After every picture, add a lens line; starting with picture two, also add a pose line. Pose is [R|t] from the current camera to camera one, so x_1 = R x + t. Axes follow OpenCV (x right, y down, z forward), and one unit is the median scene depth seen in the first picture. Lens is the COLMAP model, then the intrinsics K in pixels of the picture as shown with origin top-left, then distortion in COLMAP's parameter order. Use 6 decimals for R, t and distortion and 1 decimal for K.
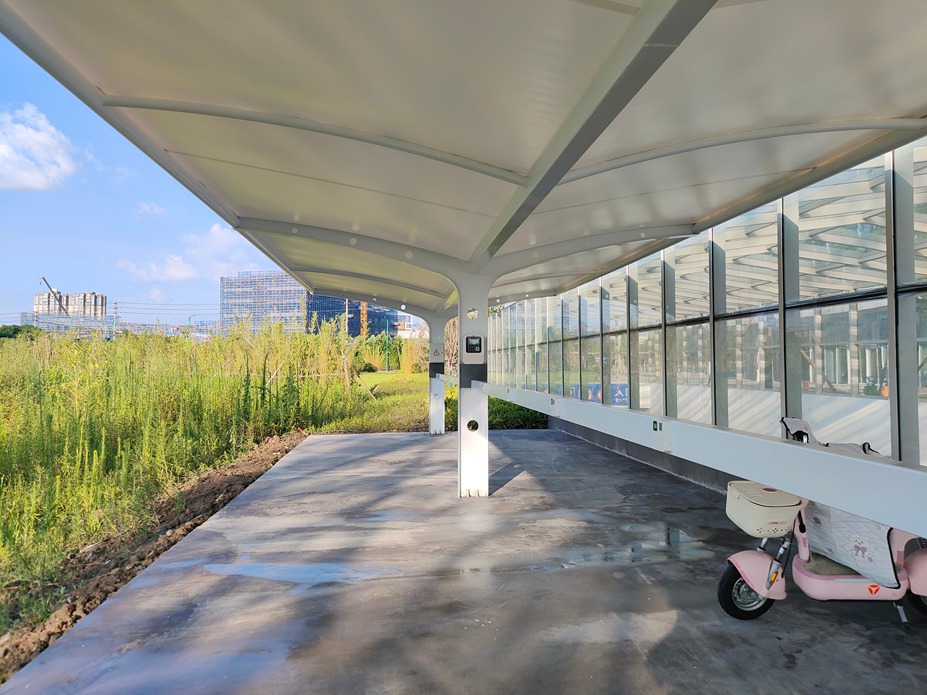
lens RADIAL K [[683.9, 0, 461.0], [0, 683.9, 345.9], [0, 0, 1]] dist [0.052438, -0.028365]
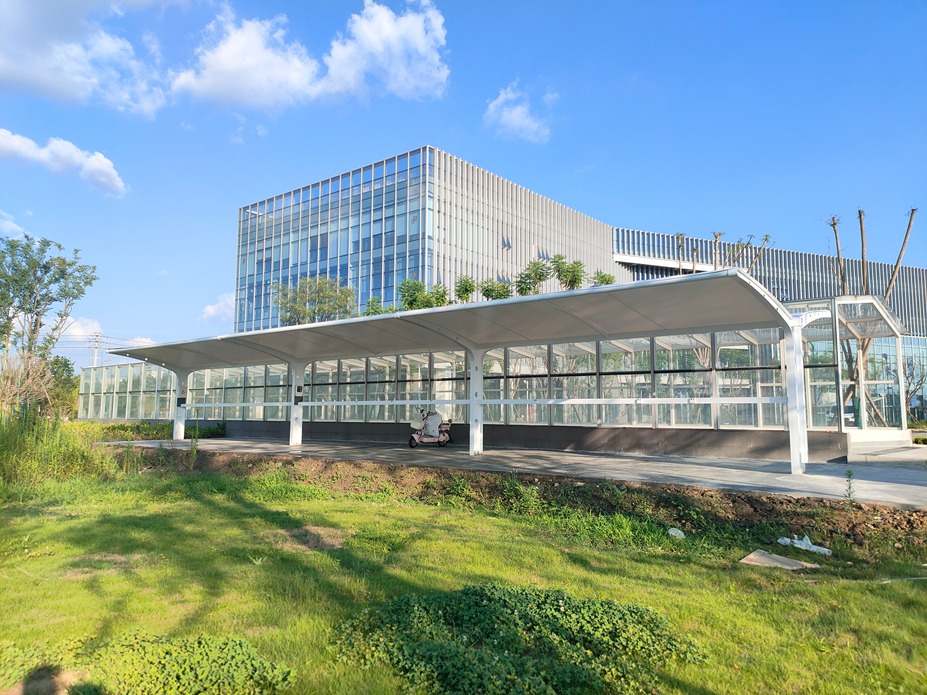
lens RADIAL K [[683.9, 0, 461.0], [0, 683.9, 345.9], [0, 0, 1]] dist [0.052438, -0.028365]
pose [[0.718398, 0.075616, 0.691510, -0.664965], [-0.026569, 0.996332, -0.081346, 0.015010], [-0.695125, 0.040066, 0.717772, -0.662296]]
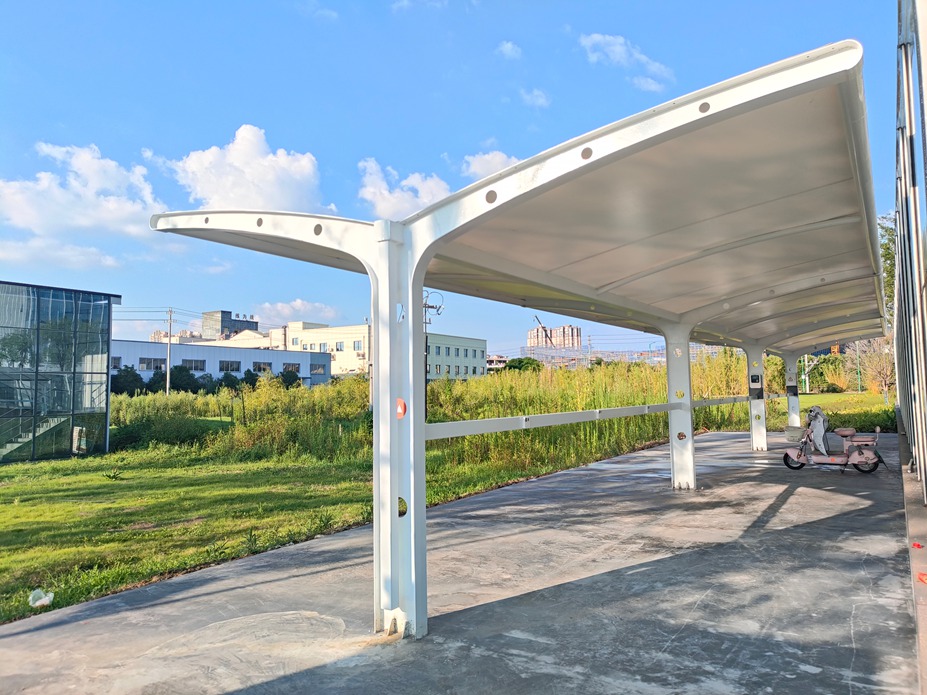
lens RADIAL K [[681.5, 0, 463.5], [0, 681.5, 347.5], [0, 0, 1]] dist [0.063598, -0.057230]
pose [[0.798473, -0.050717, -0.599890, 0.274906], [0.033168, 0.998638, -0.040282, -0.020421], [0.601116, 0.012267, 0.799068, -0.596057]]
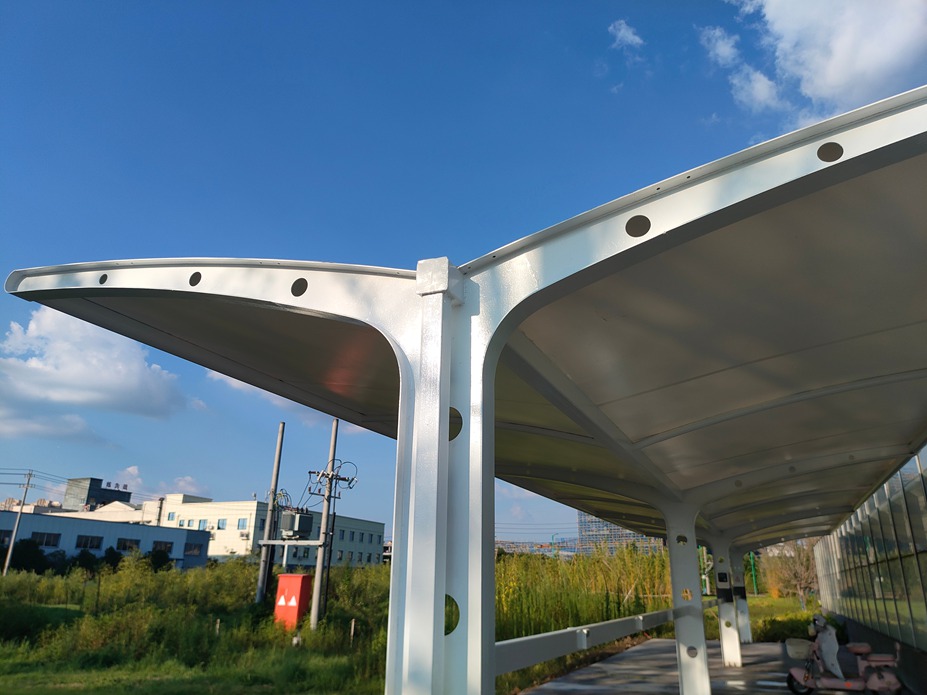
lens RADIAL K [[689.7, 0, 462.9], [0, 689.7, 343.8], [0, 0, 1]] dist [0.035985, -0.027032]
pose [[0.879537, -0.141672, -0.454251, 0.163801], [-0.001983, 0.953549, -0.301233, -0.017502], [0.475826, 0.265846, 0.838400, -0.522432]]
